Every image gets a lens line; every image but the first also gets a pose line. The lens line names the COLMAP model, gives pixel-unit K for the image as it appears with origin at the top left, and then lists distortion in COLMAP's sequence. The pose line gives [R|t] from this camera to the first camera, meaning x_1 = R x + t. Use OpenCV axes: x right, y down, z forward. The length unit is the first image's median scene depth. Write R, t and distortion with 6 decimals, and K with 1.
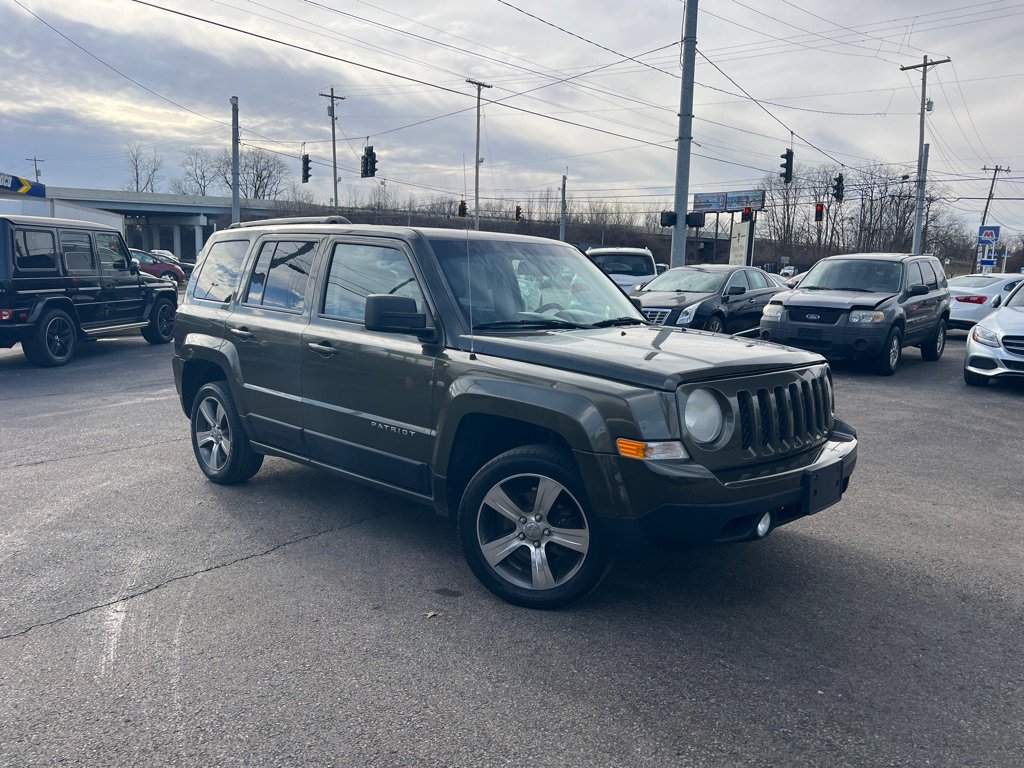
lens RADIAL K [[769.0, 0, 513.4], [0, 769.0, 392.7], [0, 0, 1]] dist [0.045797, -0.054051]
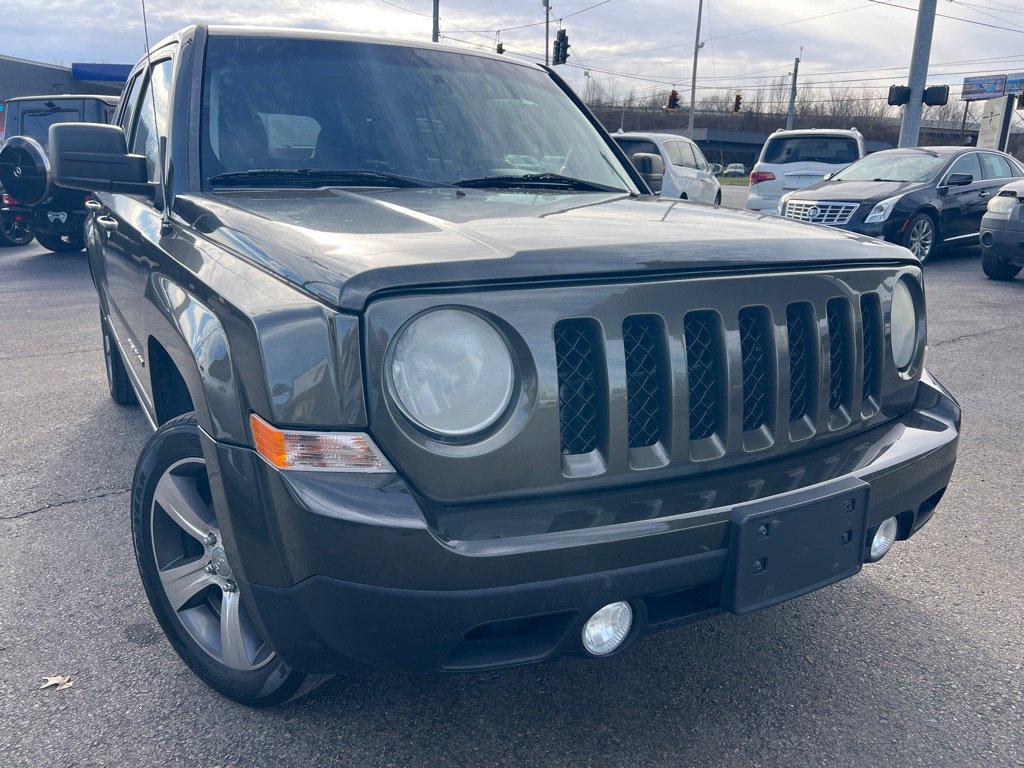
lens RADIAL K [[769.0, 0, 515.3], [0, 769.0, 387.2], [0, 0, 1]] dist [0.045797, -0.054051]
pose [[0.961550, 0.068838, -0.265863, 0.109376], [-0.038605, 0.992344, 0.117318, -0.003781], [0.271904, -0.102543, 0.956846, 0.169056]]
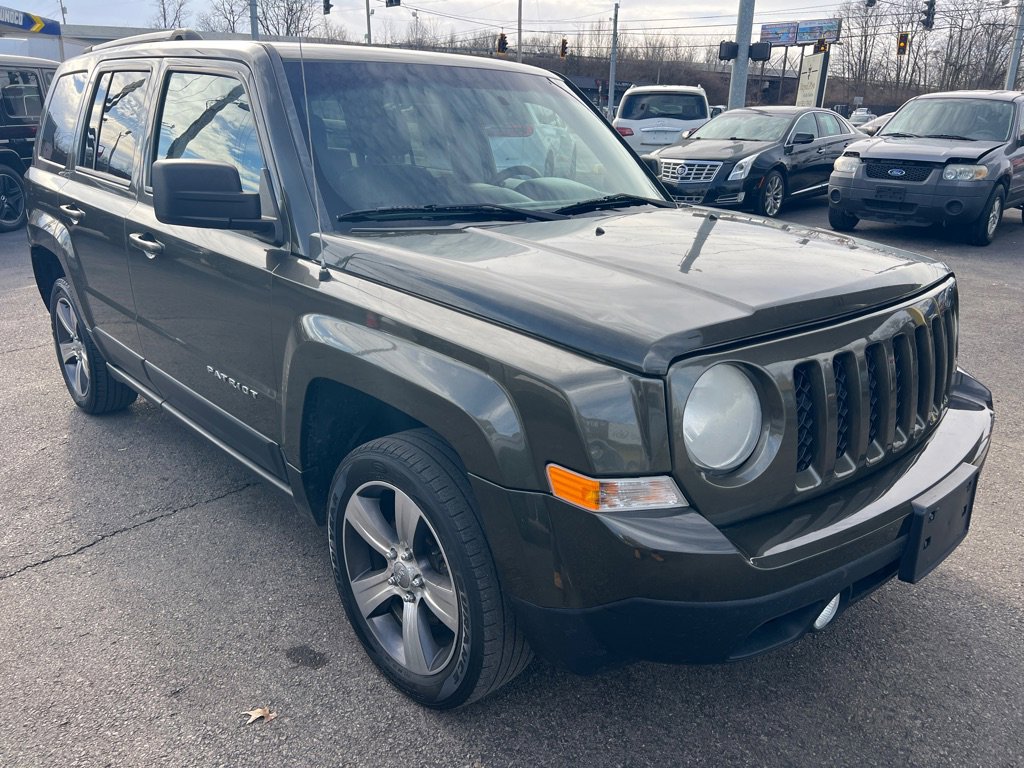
lens RADIAL K [[769.0, 0, 516.1], [0, 769.0, 386.3], [0, 0, 1]] dist [0.045797, -0.054051]
pose [[0.998289, 0.014892, -0.056541, 0.038815], [-0.004488, 0.983685, 0.179844, -0.022395], [0.058297, -0.179283, 0.982069, 0.140114]]
